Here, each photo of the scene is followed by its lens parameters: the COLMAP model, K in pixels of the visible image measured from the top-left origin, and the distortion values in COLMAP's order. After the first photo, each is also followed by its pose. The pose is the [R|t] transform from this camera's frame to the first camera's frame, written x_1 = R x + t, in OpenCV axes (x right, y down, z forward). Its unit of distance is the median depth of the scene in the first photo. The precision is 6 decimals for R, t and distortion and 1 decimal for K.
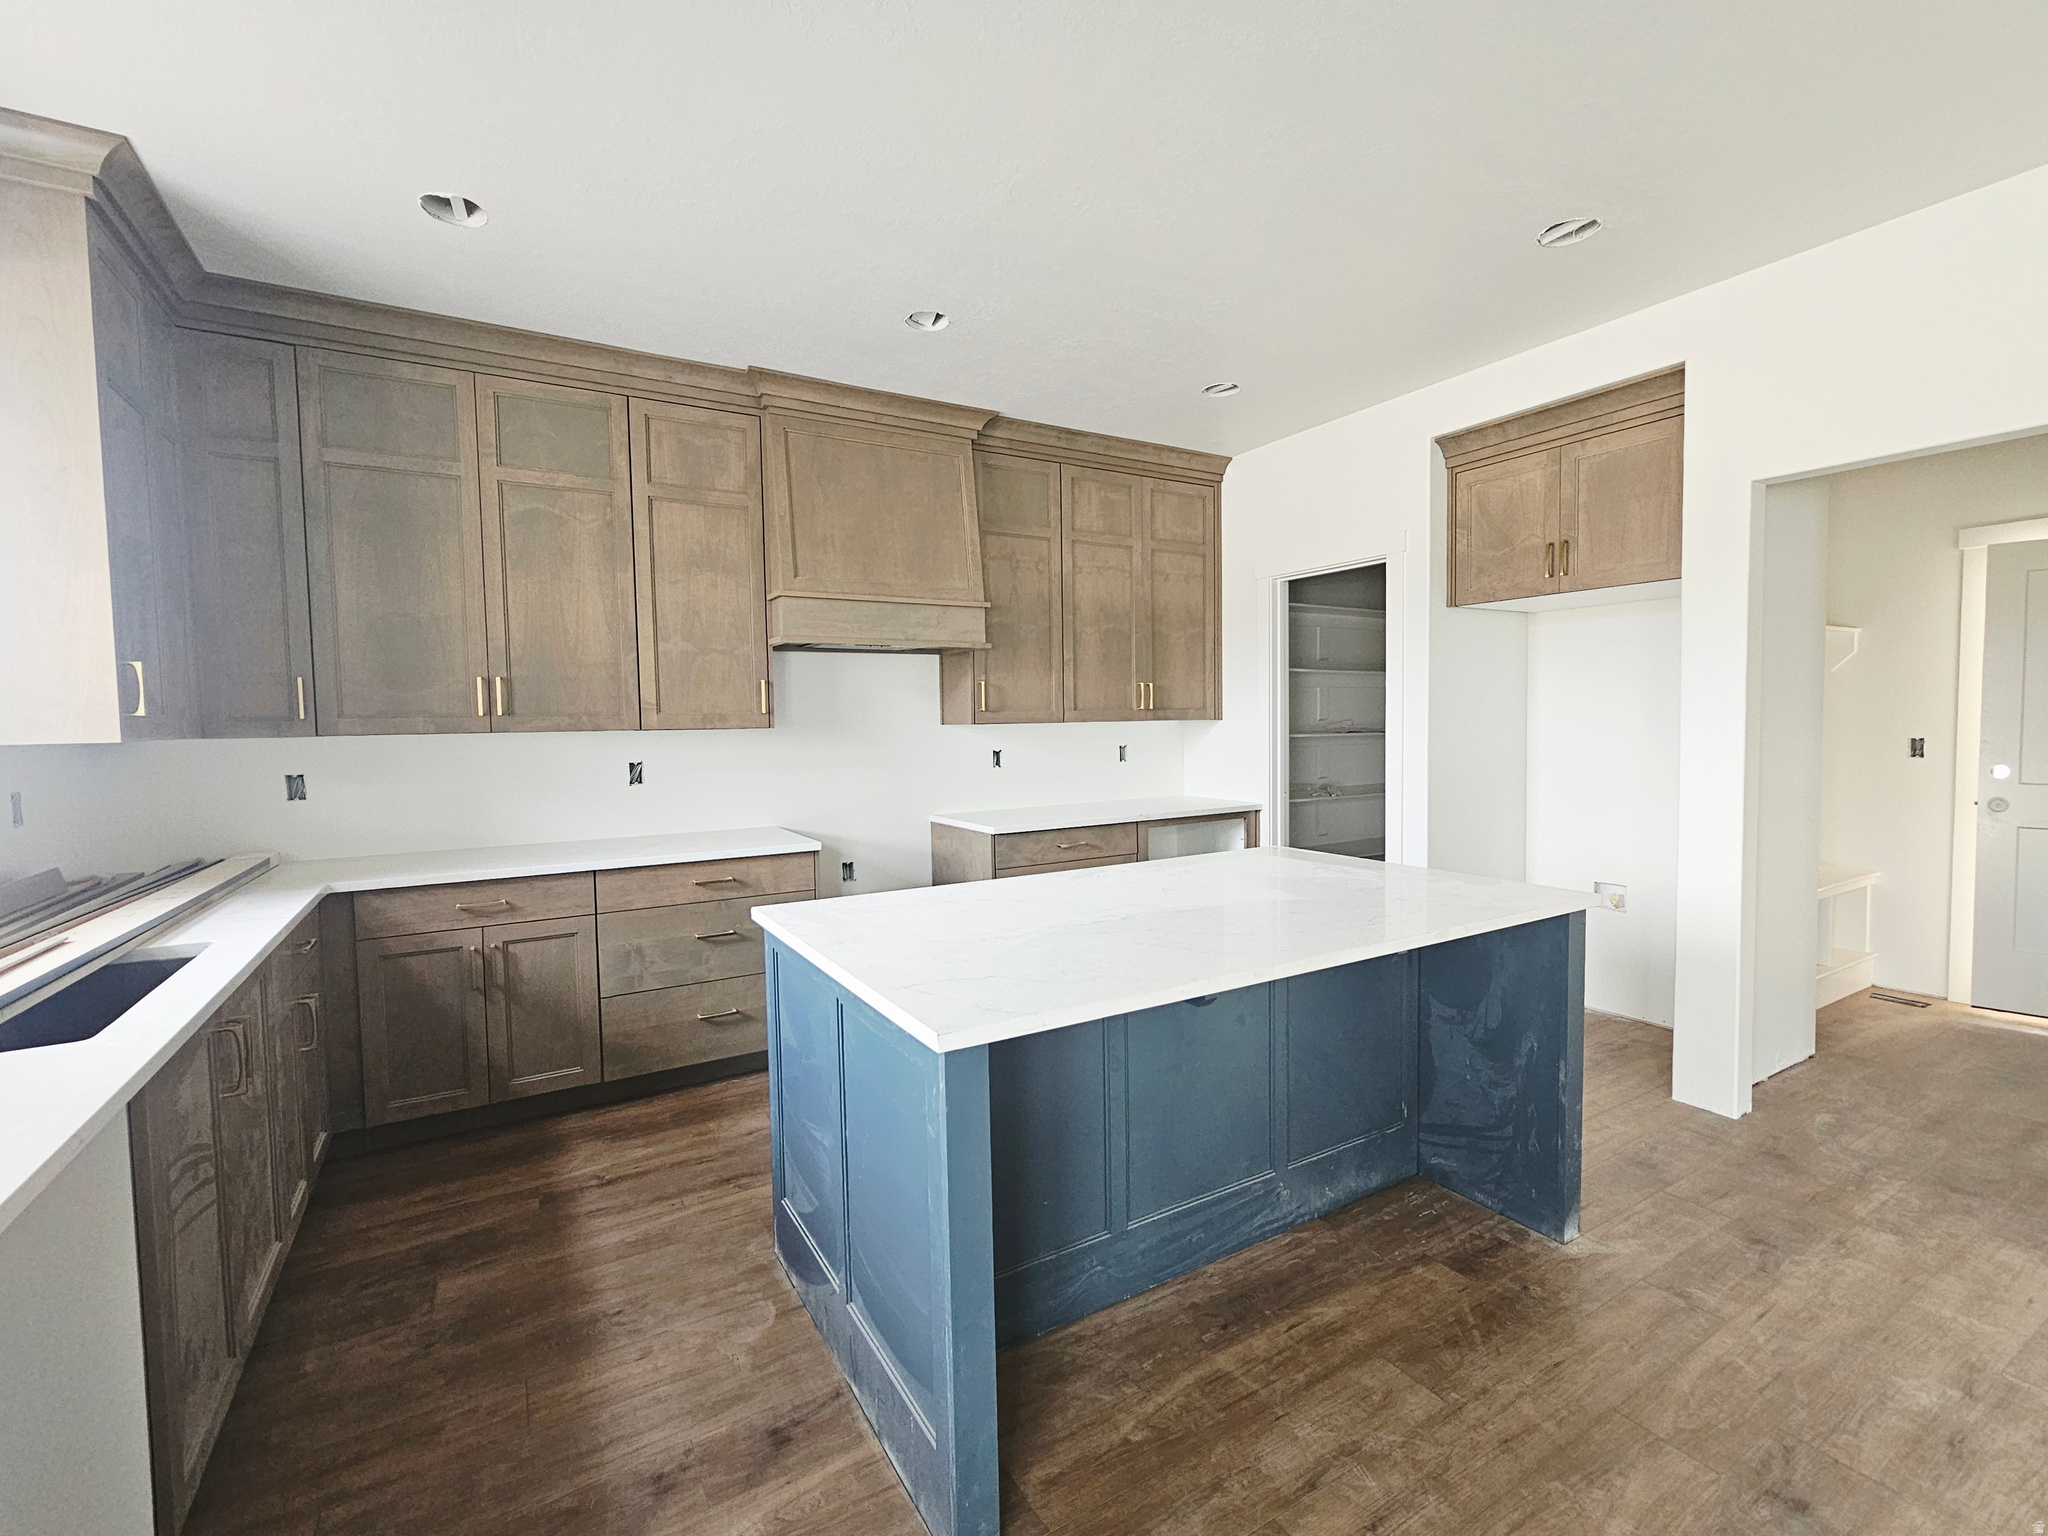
lens RADIAL K [[913.6, 0, 1049.2], [0, 913.6, 765.4], [0, 0, 1]] dist [-0.004521, 0.003065]
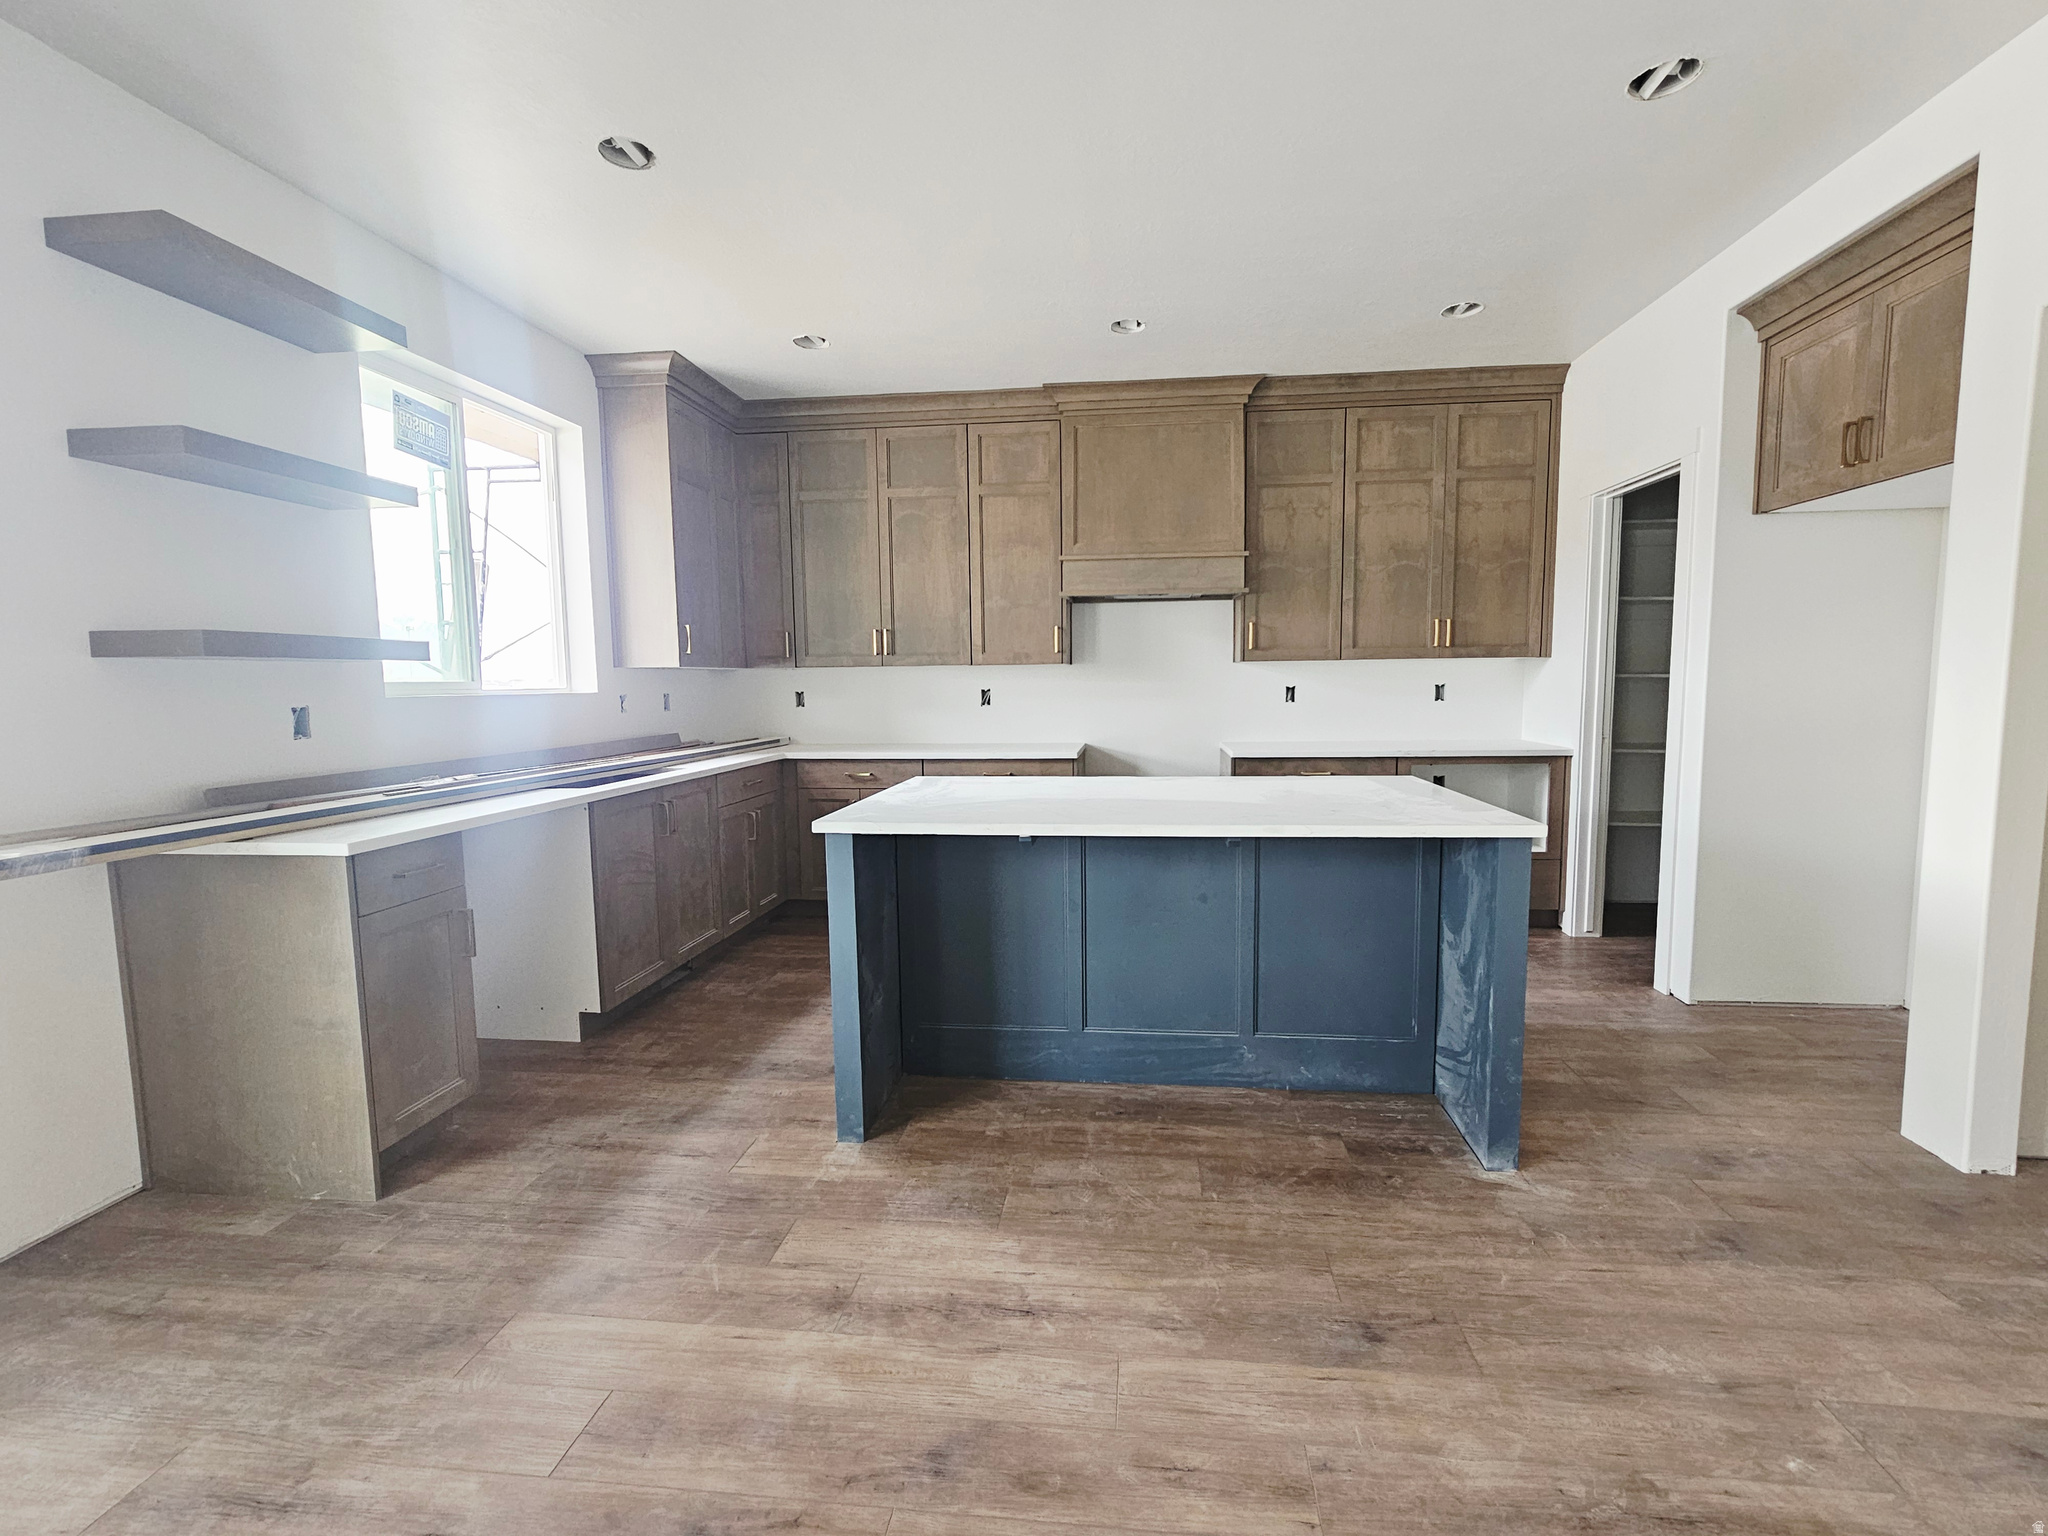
lens RADIAL K [[913.6, 0, 1049.2], [0, 913.6, 765.4], [0, 0, 1]] dist [-0.004521, 0.003065]
pose [[0.794513, 0.064392, -0.603823, 0.483099], [-0.031214, 0.997378, 0.065289, 0.019457], [0.606444, -0.033025, 0.794440, -0.047079]]
